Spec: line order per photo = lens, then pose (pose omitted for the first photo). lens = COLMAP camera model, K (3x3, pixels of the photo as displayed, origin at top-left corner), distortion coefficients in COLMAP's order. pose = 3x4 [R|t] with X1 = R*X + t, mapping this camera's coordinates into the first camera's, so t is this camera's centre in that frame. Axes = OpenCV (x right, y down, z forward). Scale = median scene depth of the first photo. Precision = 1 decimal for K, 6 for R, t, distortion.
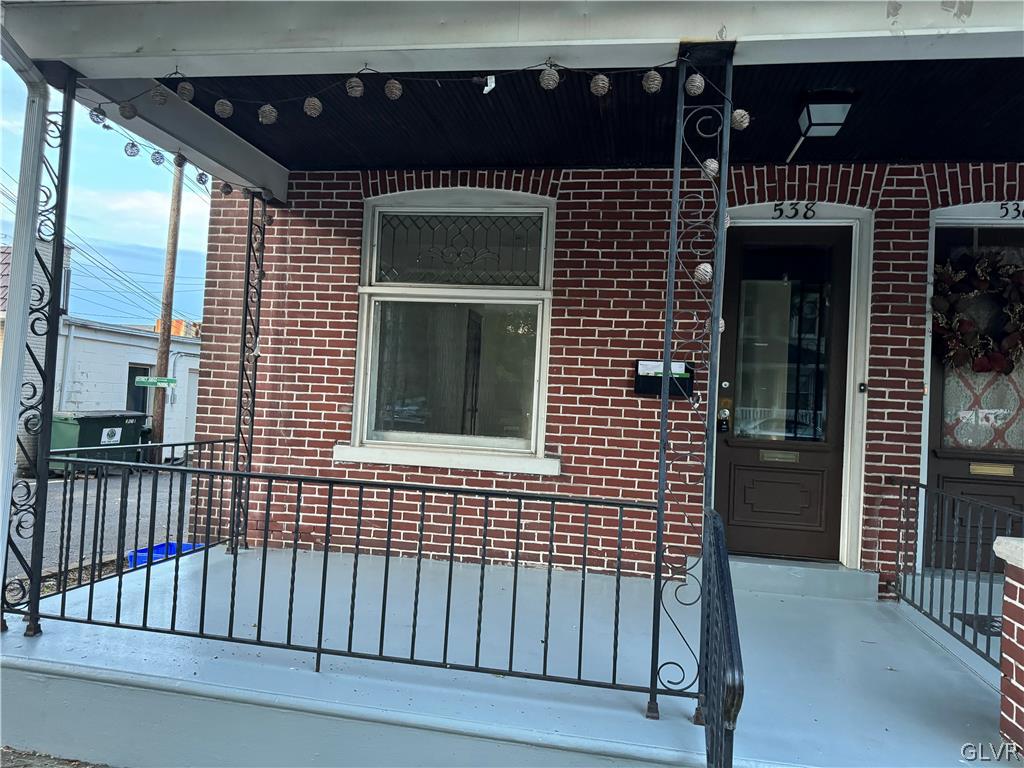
lens RADIAL K [[738.8, 0, 513.1], [0, 738.8, 386.8], [0, 0, 1]] dist [0.045646, -0.049565]
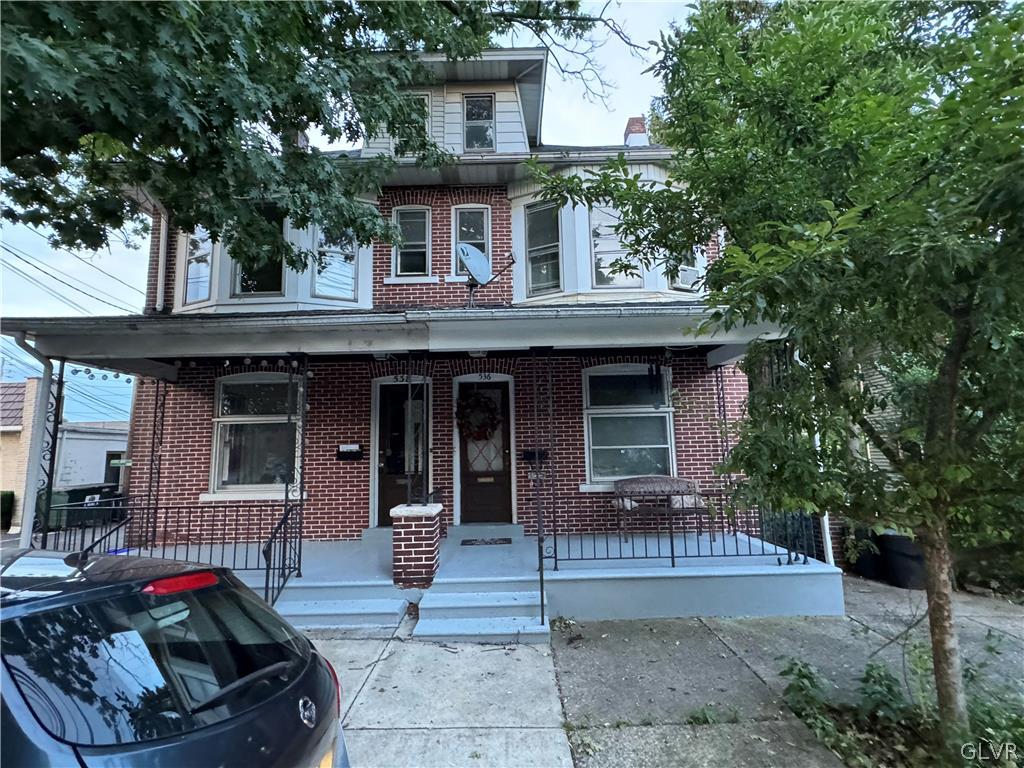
lens RADIAL K [[508.0, 0, 511.2], [0, 508.0, 381.1], [0, 0, 1]] dist [-0.004098, -0.000987]
pose [[0.981114, -0.049625, 0.186958, 0.376710], [0.069938, 0.992150, -0.103664, -0.029348], [-0.180347, 0.114782, 0.976883, -0.618526]]
